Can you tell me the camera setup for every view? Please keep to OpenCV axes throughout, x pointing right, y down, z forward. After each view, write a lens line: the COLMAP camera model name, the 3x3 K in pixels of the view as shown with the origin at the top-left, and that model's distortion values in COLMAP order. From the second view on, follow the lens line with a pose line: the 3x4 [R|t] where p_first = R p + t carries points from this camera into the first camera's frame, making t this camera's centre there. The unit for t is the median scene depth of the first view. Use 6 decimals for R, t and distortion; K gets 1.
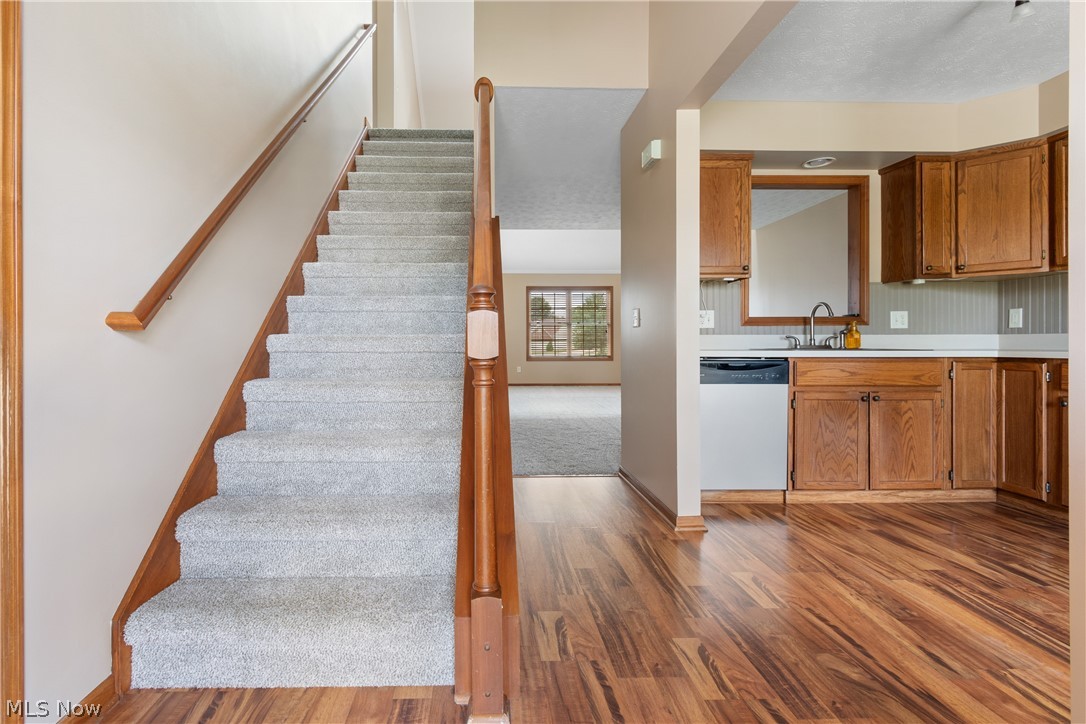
lens RADIAL K [[524.9, 0, 504.8], [0, 524.9, 344.9], [0, 0, 1]] dist [0.000990, -0.000806]
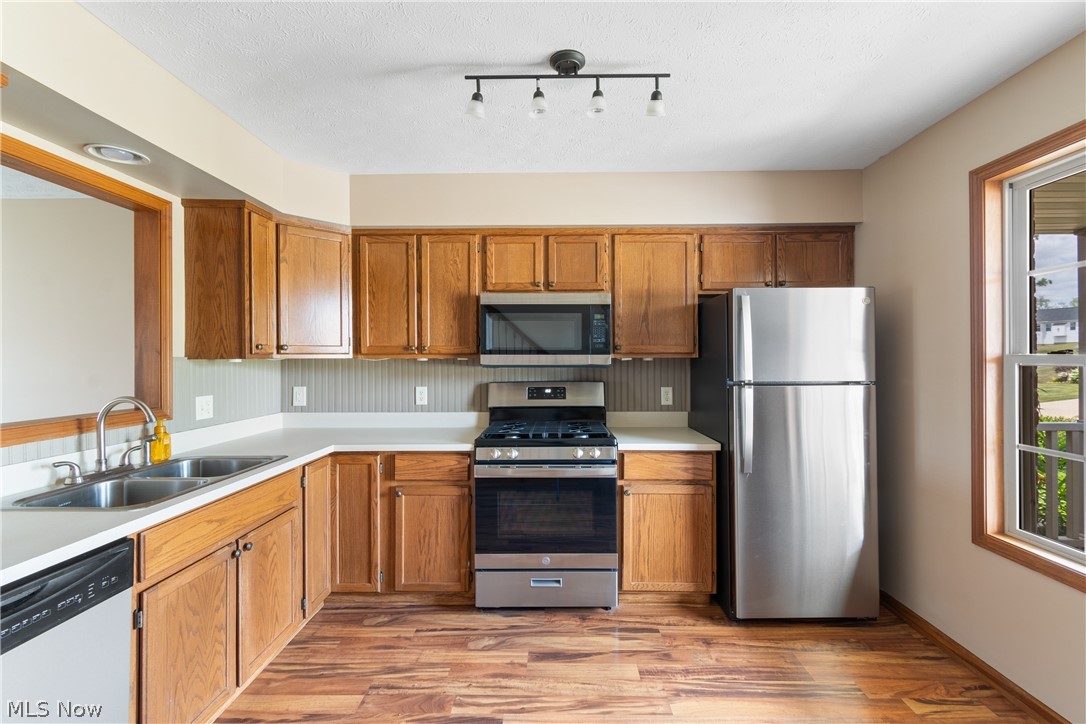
lens RADIAL K [[485.8, 0, 547.8], [0, 485.8, 360.3], [0, 0, 1]] dist [-0.000451, -0.000256]
pose [[0.052169, 0.003753, 0.998631, 0.093559], [0.009113, 0.999950, -0.004234, -0.120052], [-0.998597, 0.009321, 0.052132, 0.528454]]
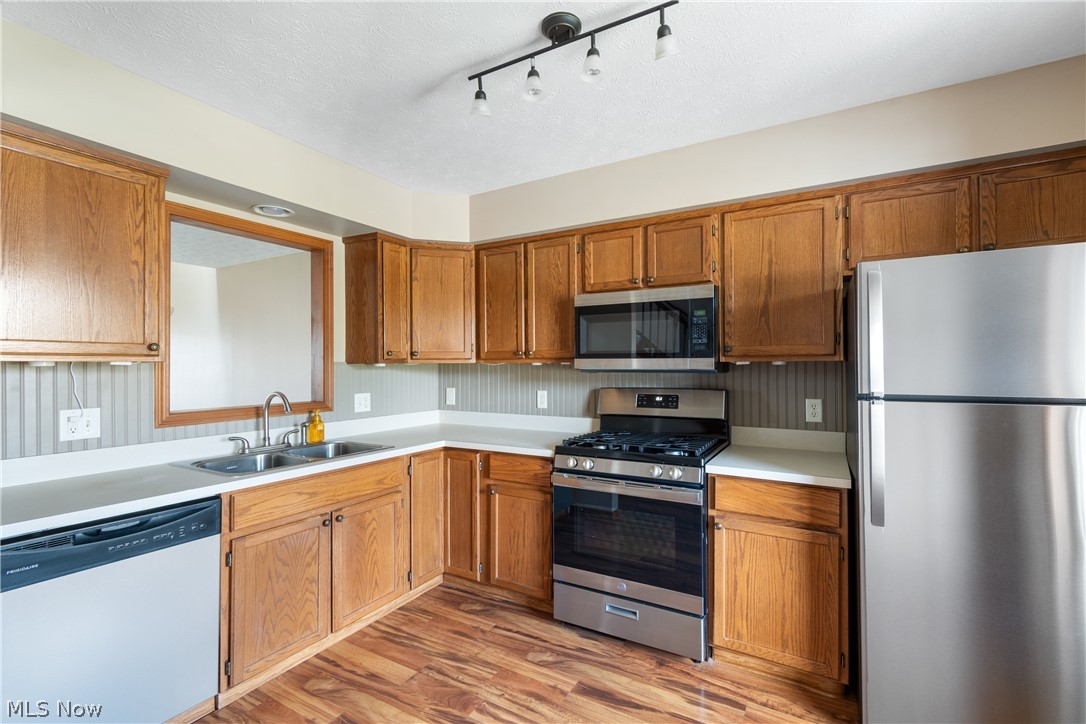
lens RADIAL K [[480.8, 0, 545.2], [0, 480.8, 365.2], [0, 0, 1]] dist [0.002016, 0.000047]
pose [[0.531856, 0.004266, 0.846824, 0.221307], [0.005827, 0.999945, -0.008697, -0.117018], [-0.846815, 0.009560, 0.531802, 0.299533]]
